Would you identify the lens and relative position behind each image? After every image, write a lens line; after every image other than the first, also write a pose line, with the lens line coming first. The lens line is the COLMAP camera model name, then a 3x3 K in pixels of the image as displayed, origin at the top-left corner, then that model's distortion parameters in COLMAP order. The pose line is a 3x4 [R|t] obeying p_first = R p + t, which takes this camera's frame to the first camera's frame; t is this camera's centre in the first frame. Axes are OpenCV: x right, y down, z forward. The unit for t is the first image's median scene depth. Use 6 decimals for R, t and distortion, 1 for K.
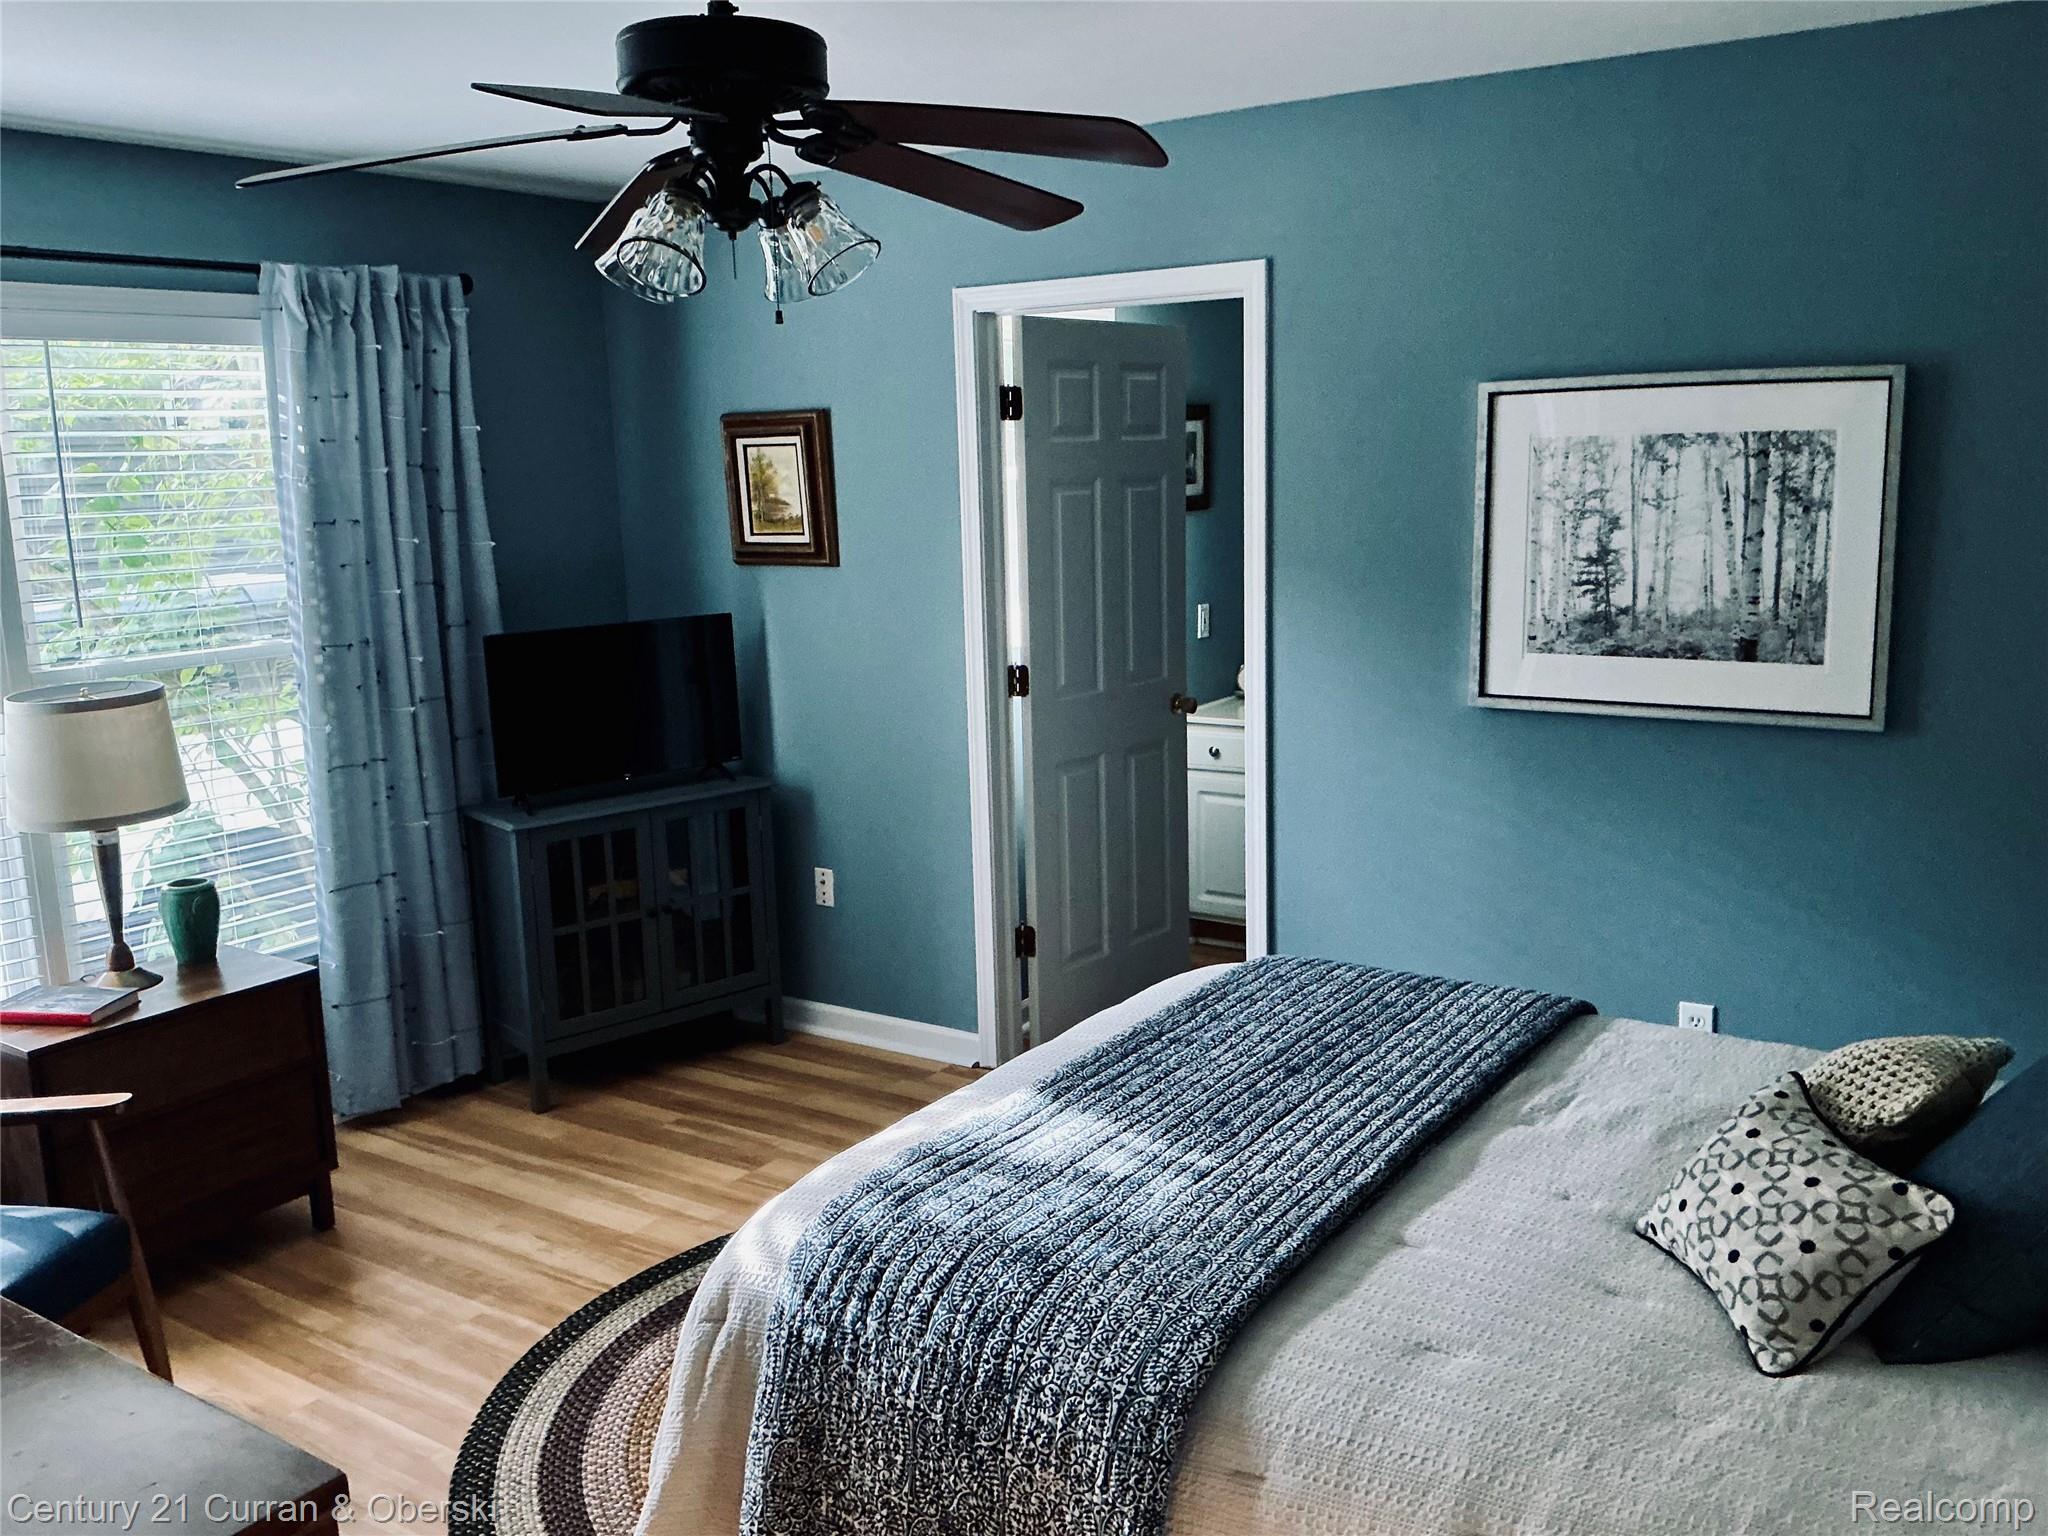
lens RADIAL K [[1702.0, 0, 1019.6], [0, 1702.0, 770.9], [0, 0, 1]] dist [0.104641, -0.215975]
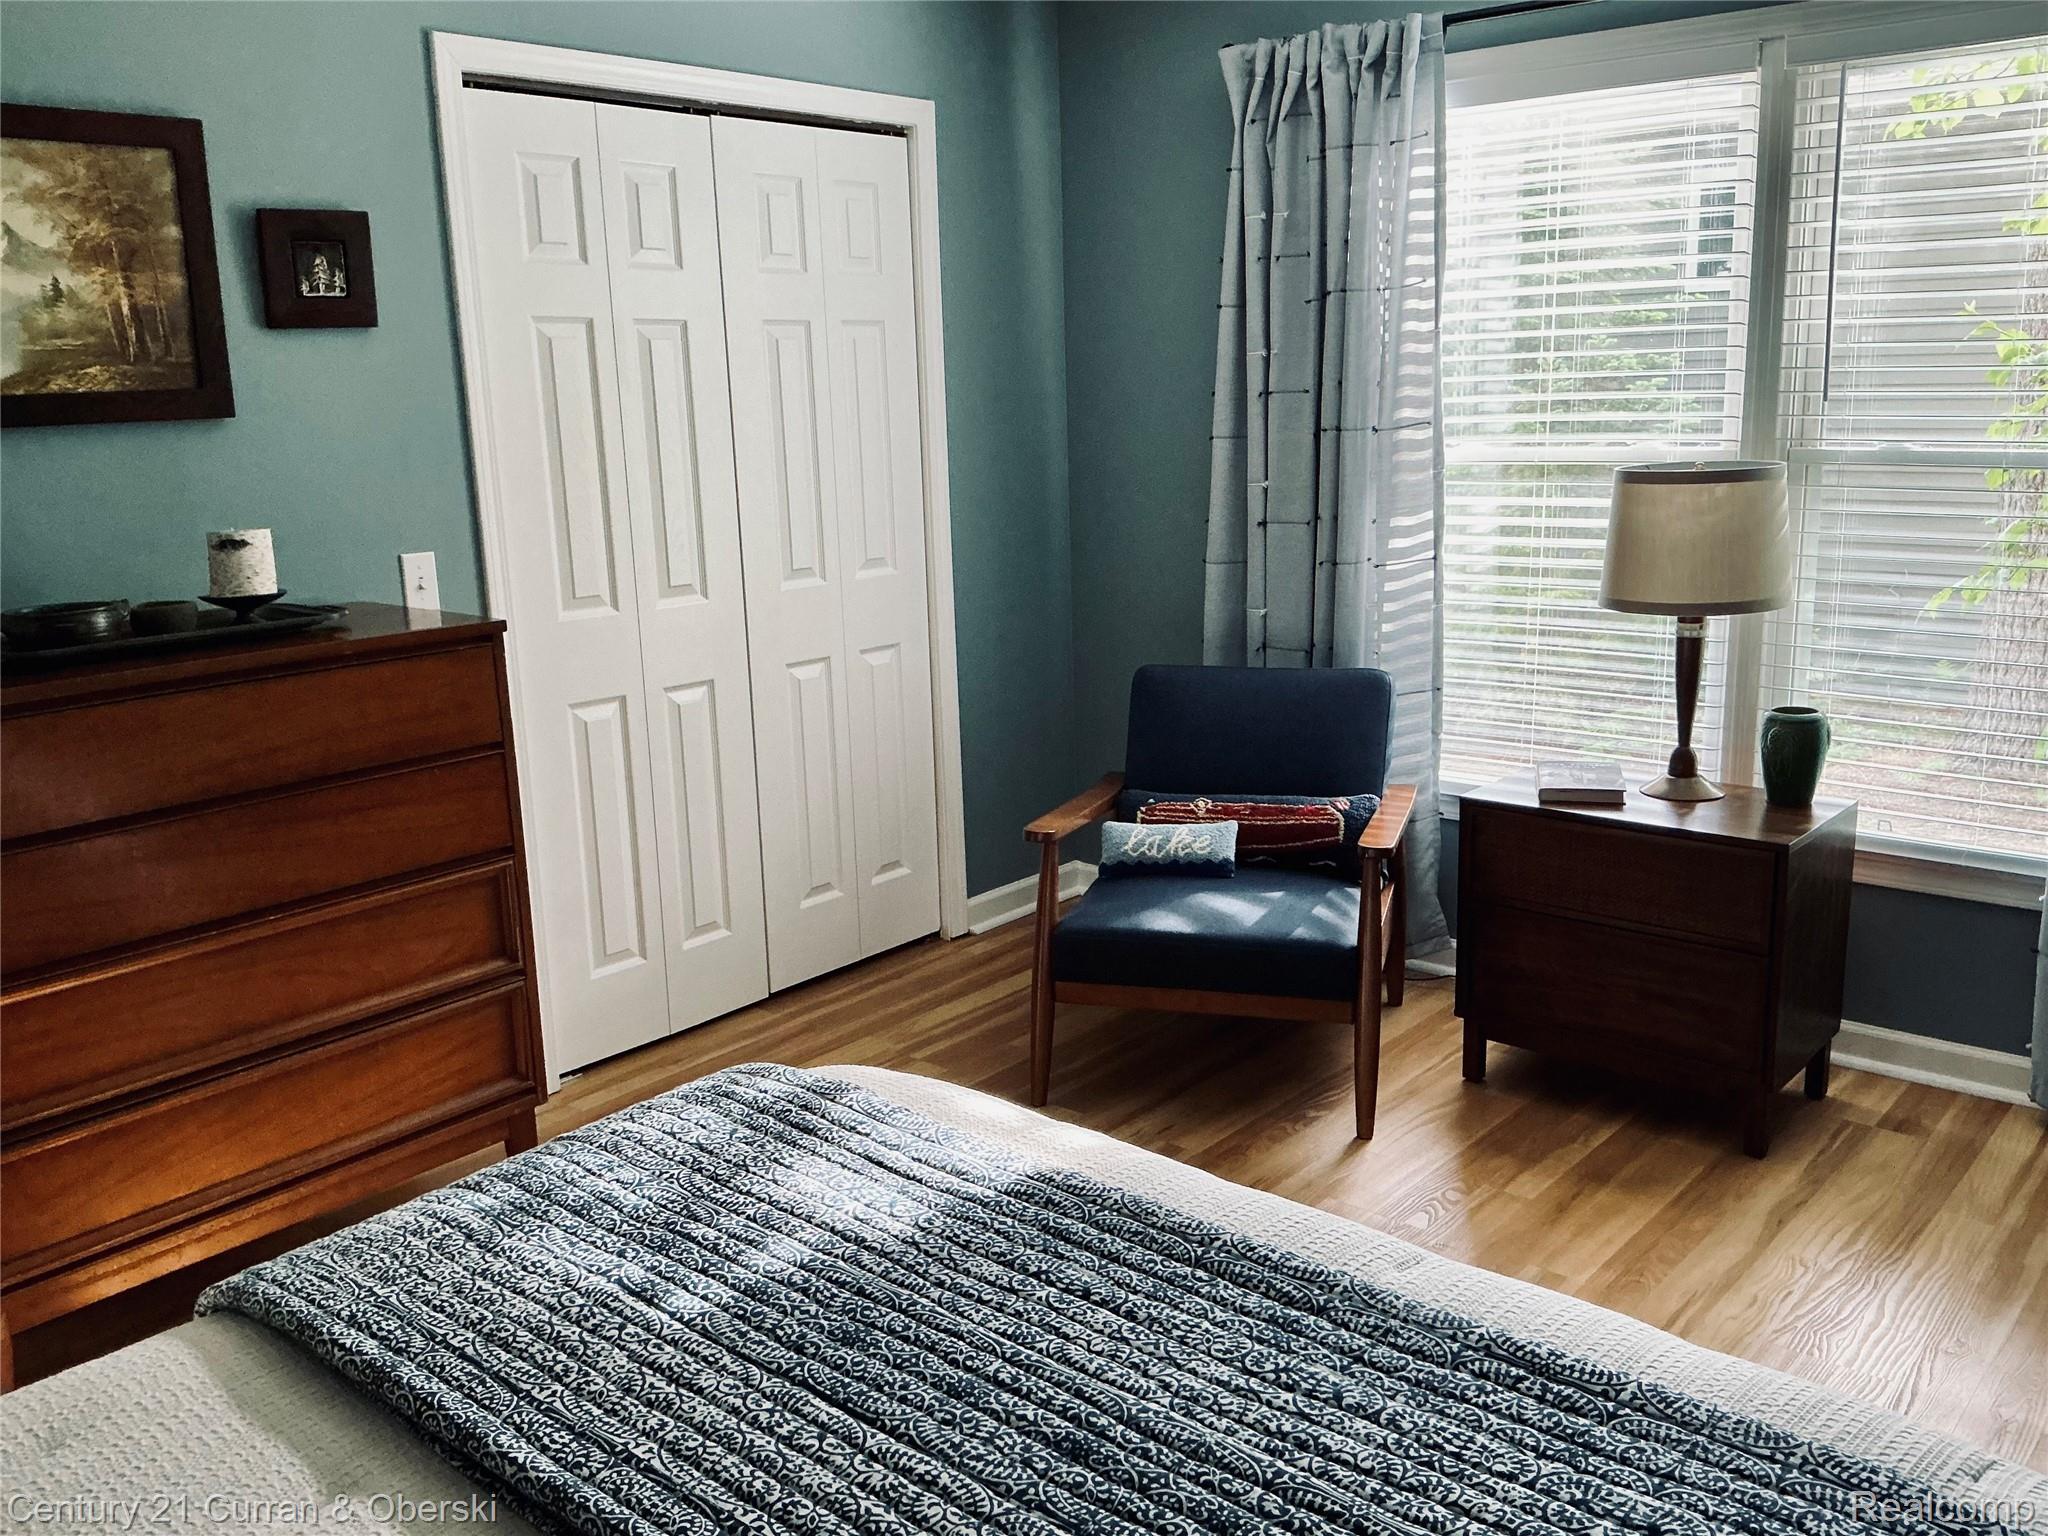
lens RADIAL K [[1702.0, 0, 1015.5], [0, 1702.0, 762.3], [0, 0, 1]] dist [0.104641, -0.215975]
pose [[-0.127491, 0.248205, -0.960281, 0.551768], [-0.149677, 0.952279, 0.266009, -0.112658], [0.980481, 0.177646, -0.084256, 0.999048]]
